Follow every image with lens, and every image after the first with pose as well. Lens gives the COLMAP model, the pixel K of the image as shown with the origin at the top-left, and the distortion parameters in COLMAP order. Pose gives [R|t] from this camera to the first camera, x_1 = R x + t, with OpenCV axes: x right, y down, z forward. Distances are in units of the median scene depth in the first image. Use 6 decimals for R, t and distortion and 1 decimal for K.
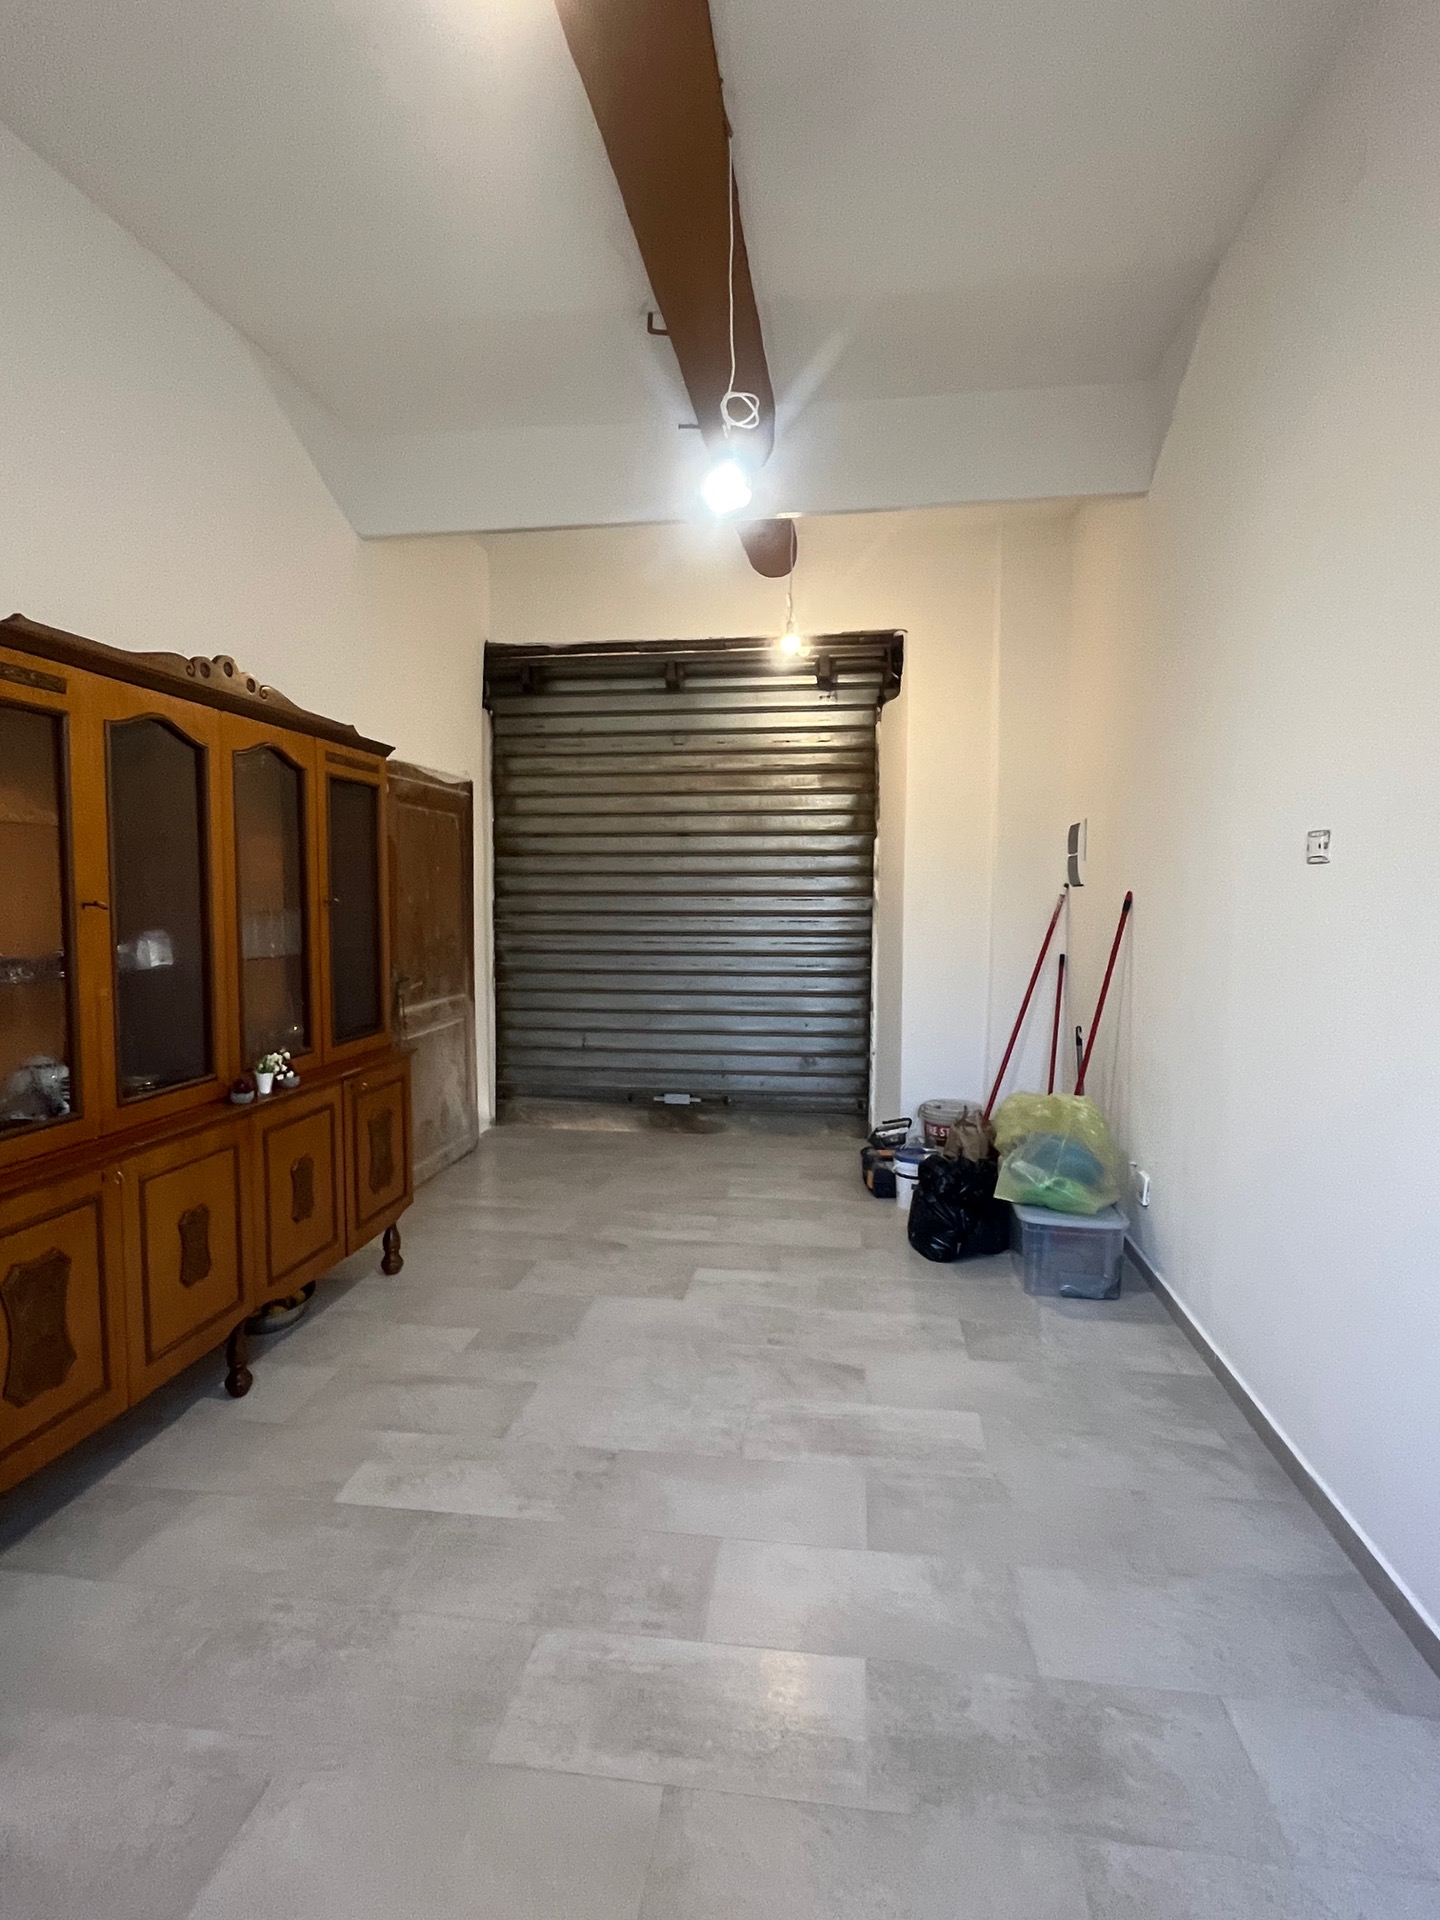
lens RADIAL K [[990.6, 0, 719.2], [0, 990.6, 955.0], [0, 0, 1]] dist [-0.002503, -0.001262]
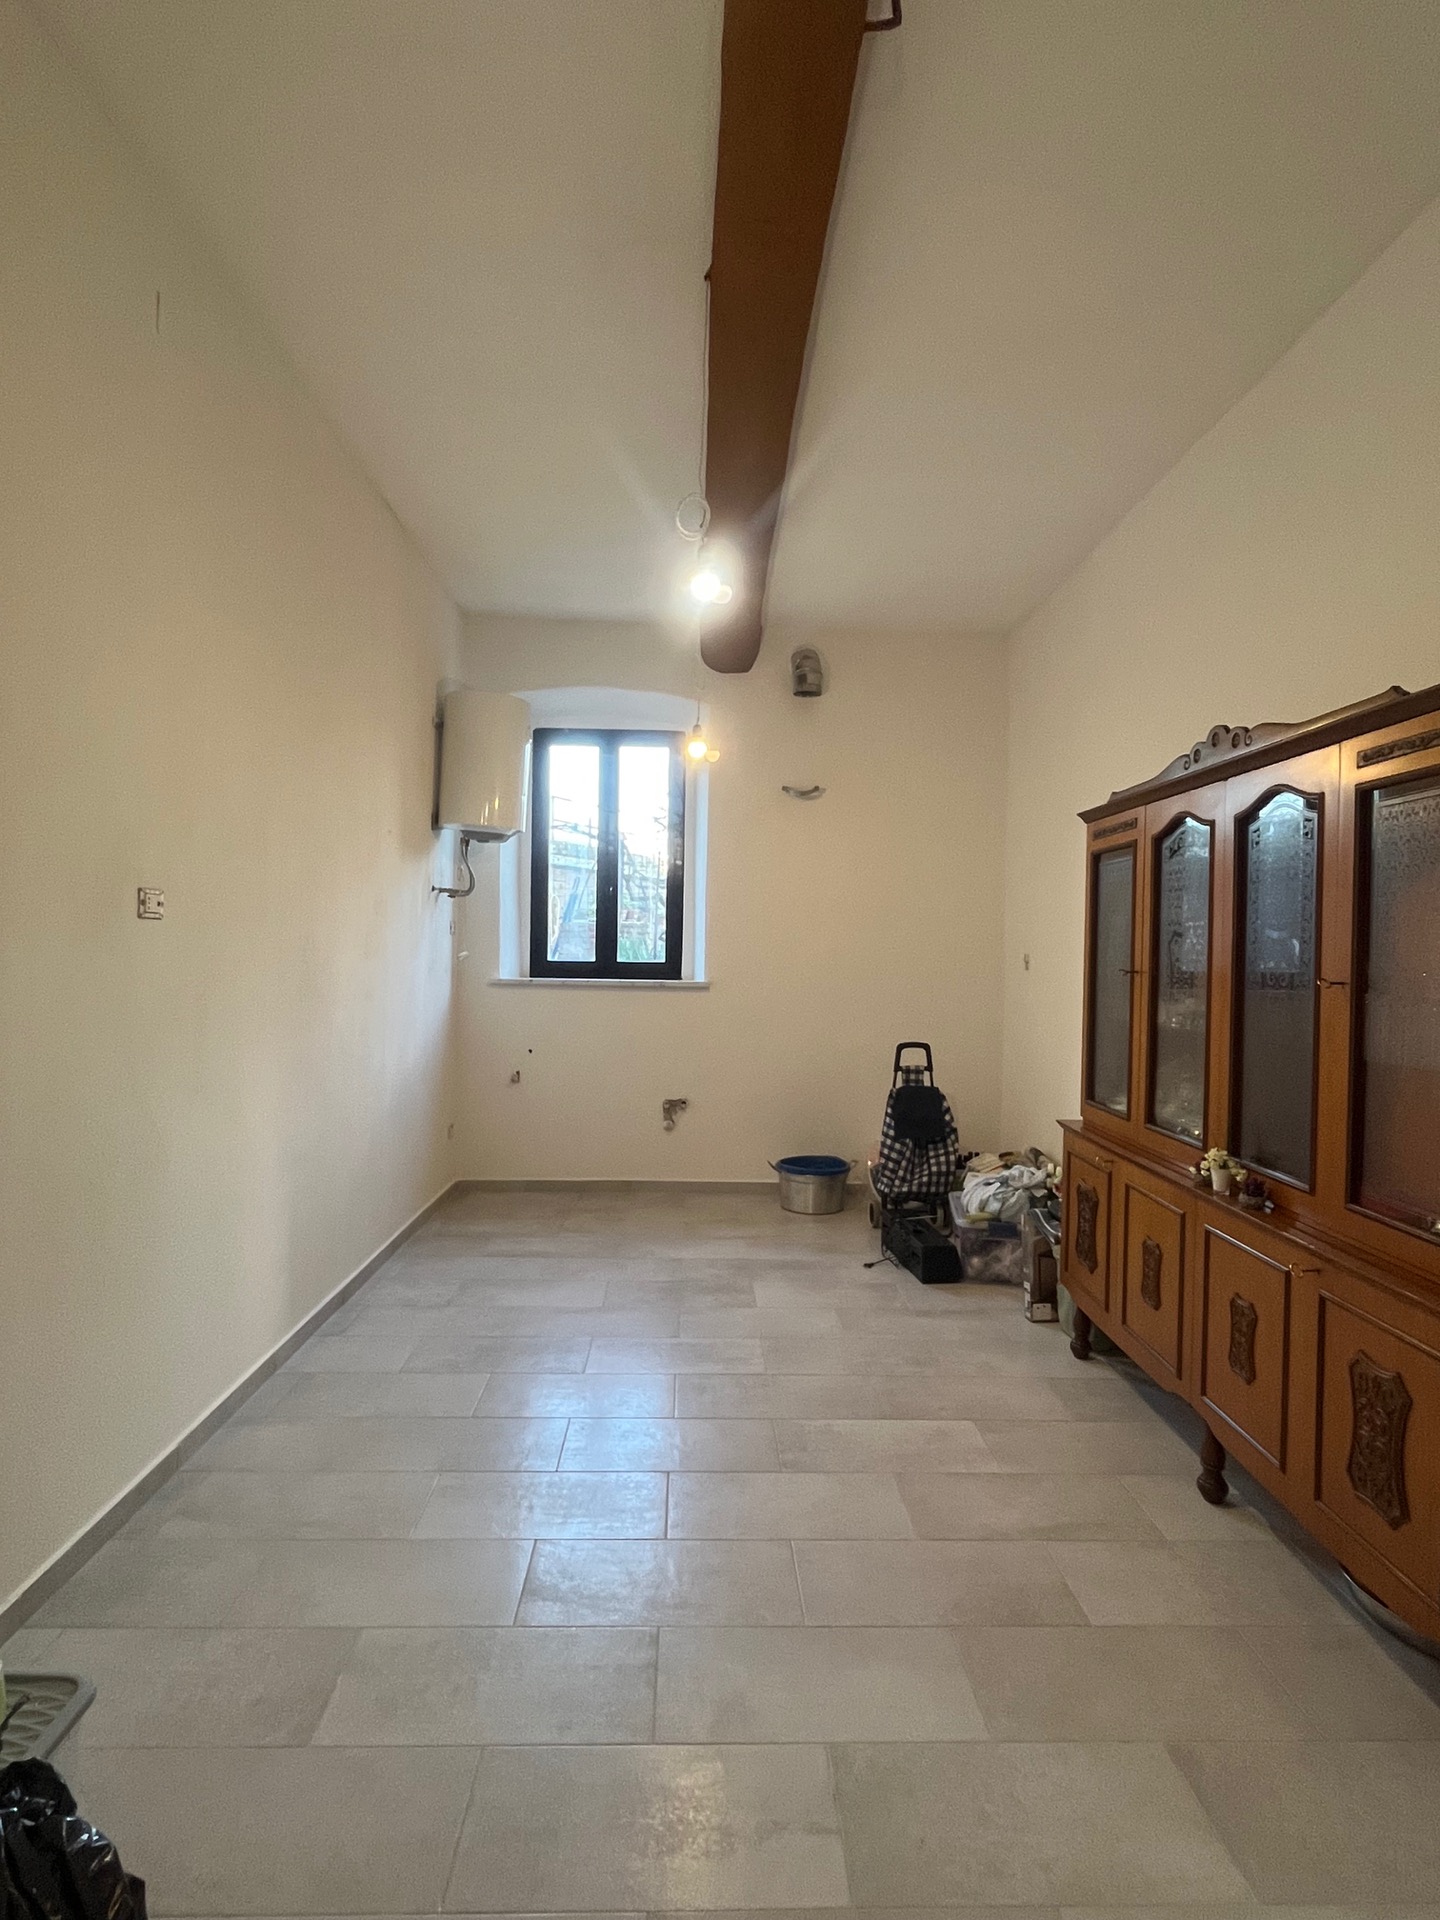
lens RADIAL K [[990.6, 0, 719.2], [0, 990.6, 955.0], [0, 0, 1]] dist [-0.002503, -0.001262]
pose [[-0.986682, -0.018916, -0.161559, 0.156859], [-0.030533, 0.997099, 0.069727, -0.142028], [0.159772, 0.073731, -0.984397, 2.072541]]
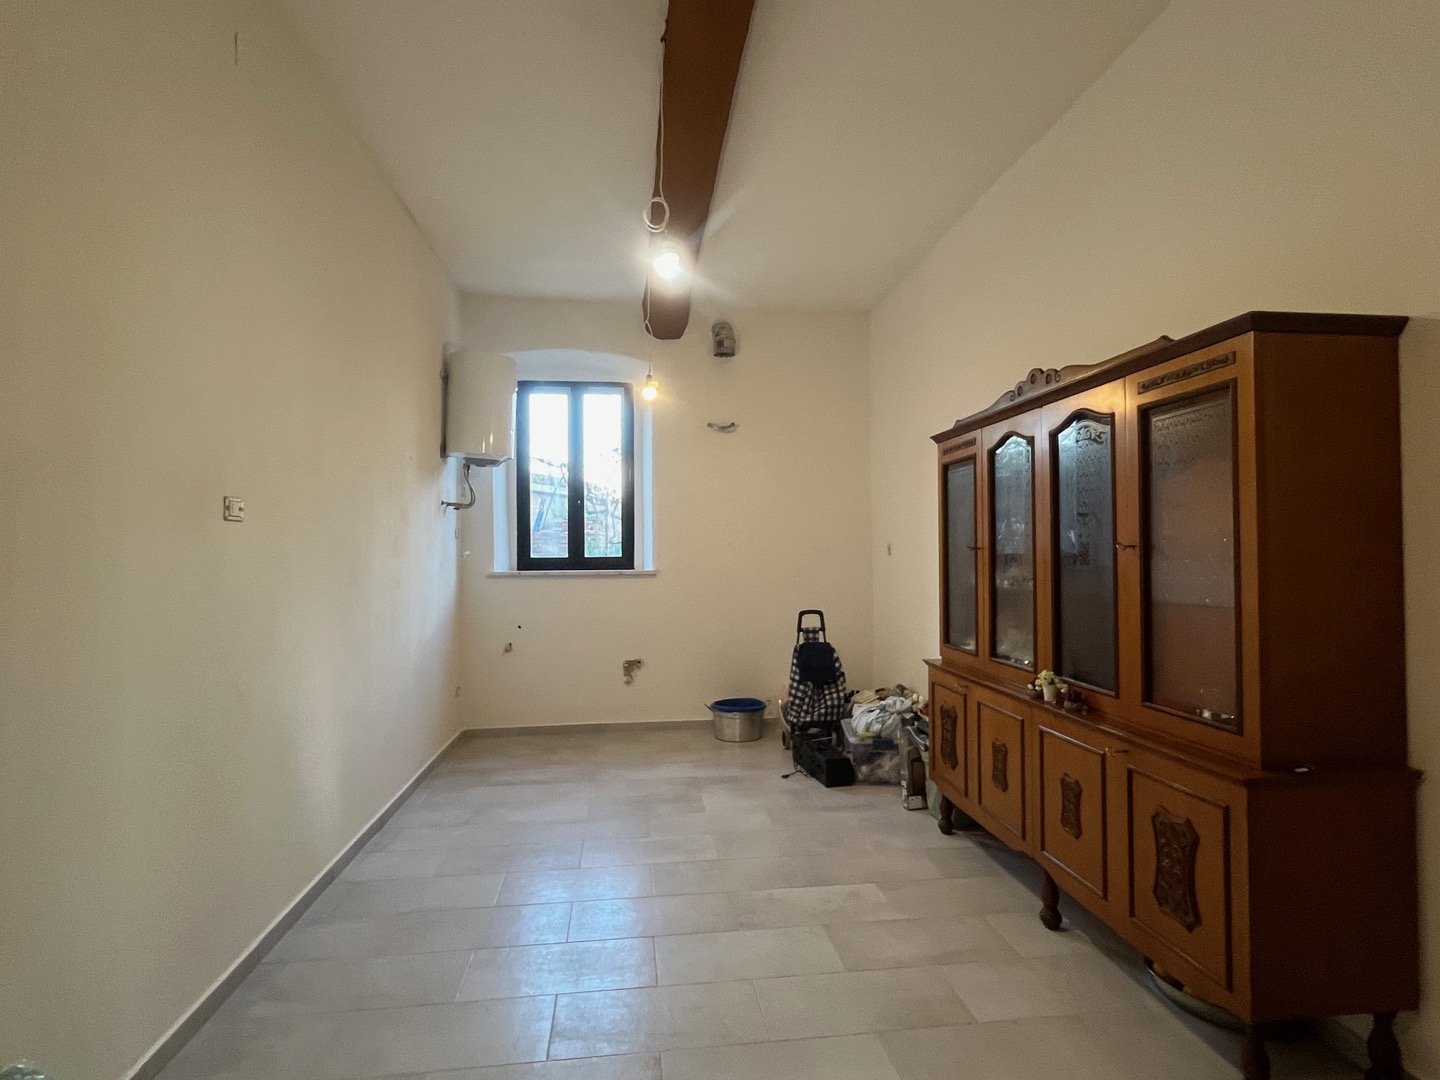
lens RADIAL K [[743.0, 0, 713.9], [0, 743.0, 540.2], [0, 0, 1]] dist [-0.002503, -0.001262]
pose [[-0.966546, -0.000816, -0.256493, 0.217697], [-0.012109, 0.999025, 0.042451, -0.112626], [0.256208, 0.044137, -0.965613, 2.062237]]
